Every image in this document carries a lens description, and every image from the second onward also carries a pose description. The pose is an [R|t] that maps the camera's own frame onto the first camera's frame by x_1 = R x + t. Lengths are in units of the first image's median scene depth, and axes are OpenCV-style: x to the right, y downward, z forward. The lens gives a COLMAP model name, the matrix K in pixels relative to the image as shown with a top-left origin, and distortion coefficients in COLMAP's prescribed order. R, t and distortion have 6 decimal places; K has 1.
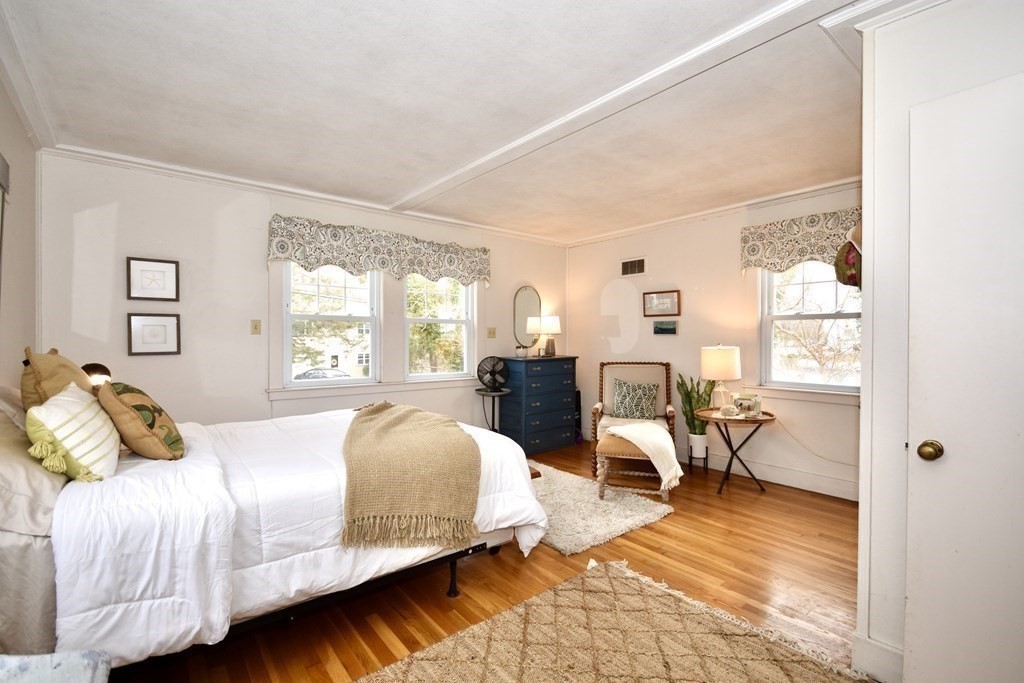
lens RADIAL K [[458.9, 0, 512.0], [0, 458.9, 341.5], [0, 0, 1]] dist [-0.000087, -0.000339]
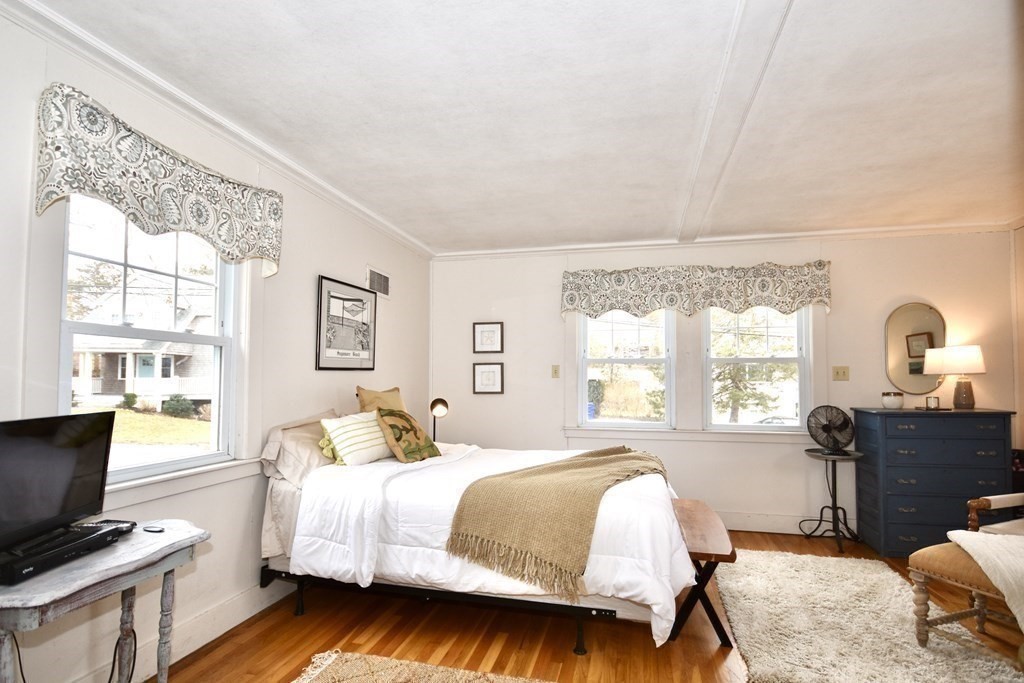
lens RADIAL K [[501.1, 0, 515.4], [0, 501.1, 365.3], [0, 0, 1]] dist [-0.002823, -0.000267]
pose [[0.616131, -0.027780, -0.787154, 0.404844], [-0.005548, 0.999200, -0.039606, 0.003318], [0.787624, 0.028770, 0.615484, 0.162209]]
